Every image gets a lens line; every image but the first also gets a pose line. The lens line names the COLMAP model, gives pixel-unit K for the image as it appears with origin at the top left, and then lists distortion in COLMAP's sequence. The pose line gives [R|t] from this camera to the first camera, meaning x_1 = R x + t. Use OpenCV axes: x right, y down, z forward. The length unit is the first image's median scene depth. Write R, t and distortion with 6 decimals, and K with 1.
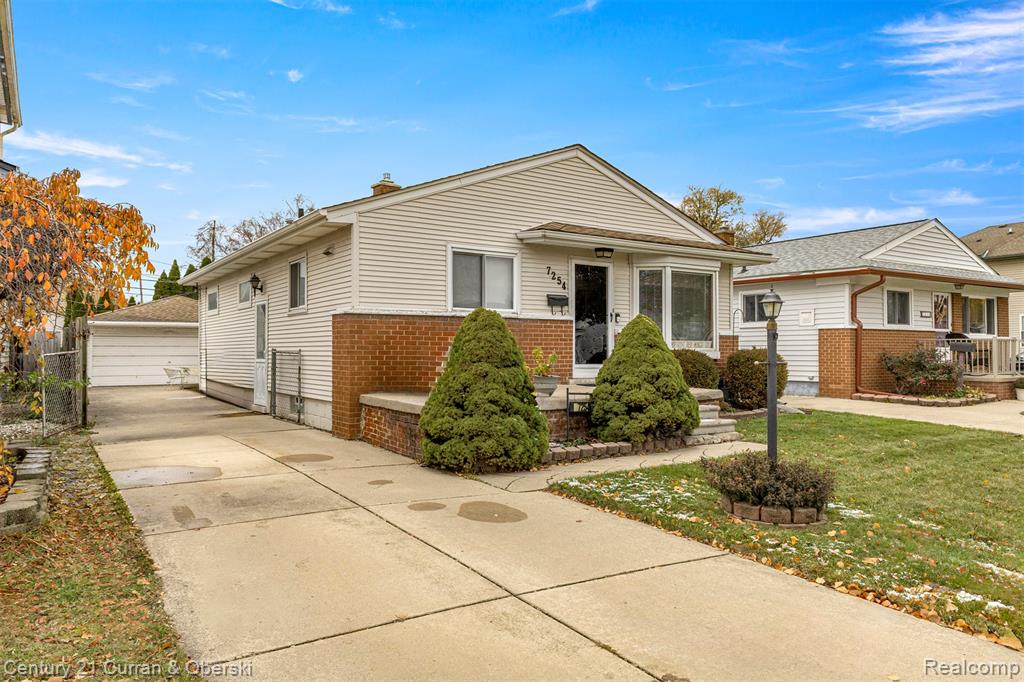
lens RADIAL K [[705.7, 0, 512.0], [0, 705.7, 341.0], [0, 0, 1]] dist [0.019010, -0.000102]
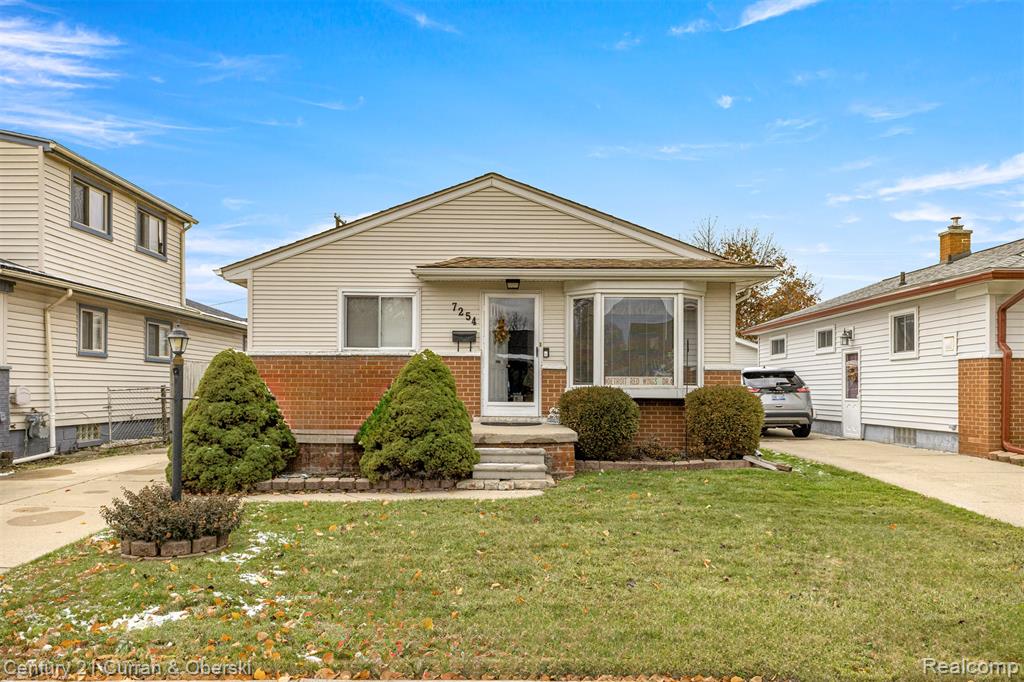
lens RADIAL K [[723.3, 0, 511.4], [0, 723.3, 384.4], [0, 0, 1]] dist [0.006503, -0.000556]
pose [[0.834118, -0.000874, -0.551586, 0.708040], [0.004061, 0.999981, 0.004557, 0.004916], [0.551572, -0.006041, 0.834106, 0.207794]]
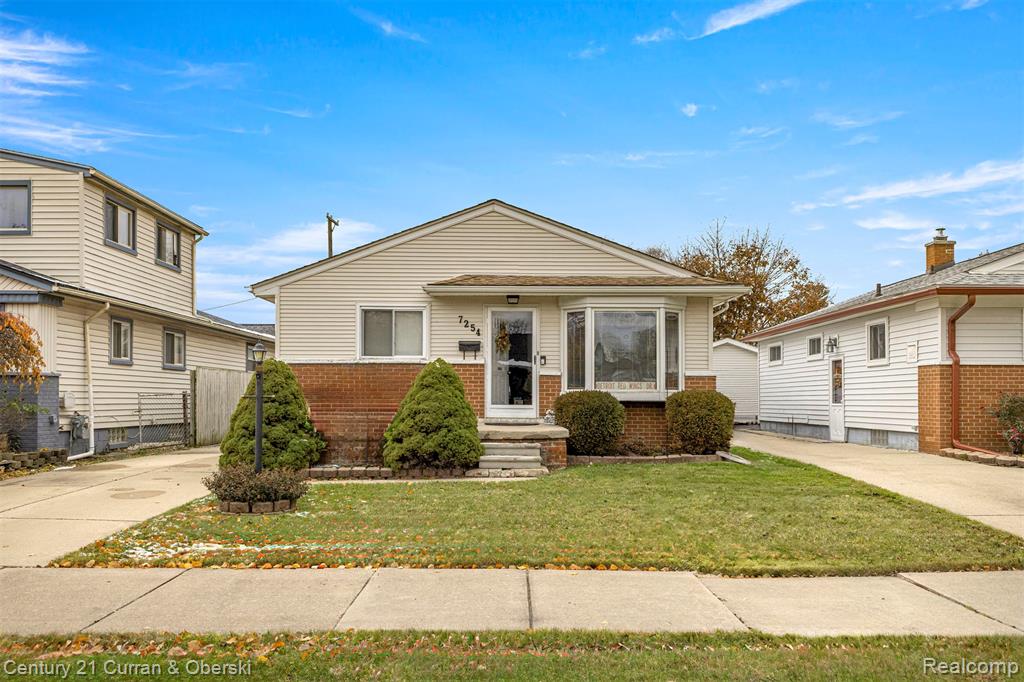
lens RADIAL K [[814.8, 0, 513.5], [0, 814.8, 391.6], [0, 0, 1]] dist [0.005333, 0.001784]
pose [[0.834635, -0.003813, -0.550790, 0.857865], [0.005574, 0.999983, 0.001524, 0.011847], [0.550775, -0.004343, 0.834642, -0.016462]]
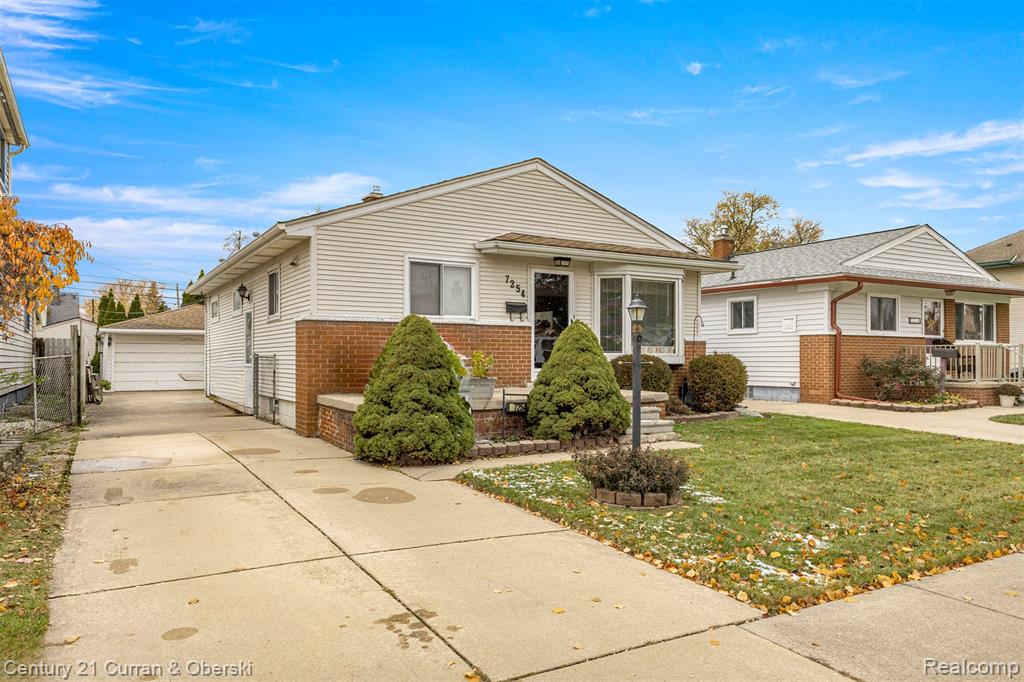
lens RADIAL K [[714.0, 0, 515.3], [0, 714.0, 357.5], [0, 0, 1]] dist [0.021419, -0.003264]
pose [[0.998617, 0.000622, -0.052566, 0.125203], [-0.000041, 0.999939, 0.011049, 0.005357], [0.052570, -0.011032, 0.998556, -0.064246]]
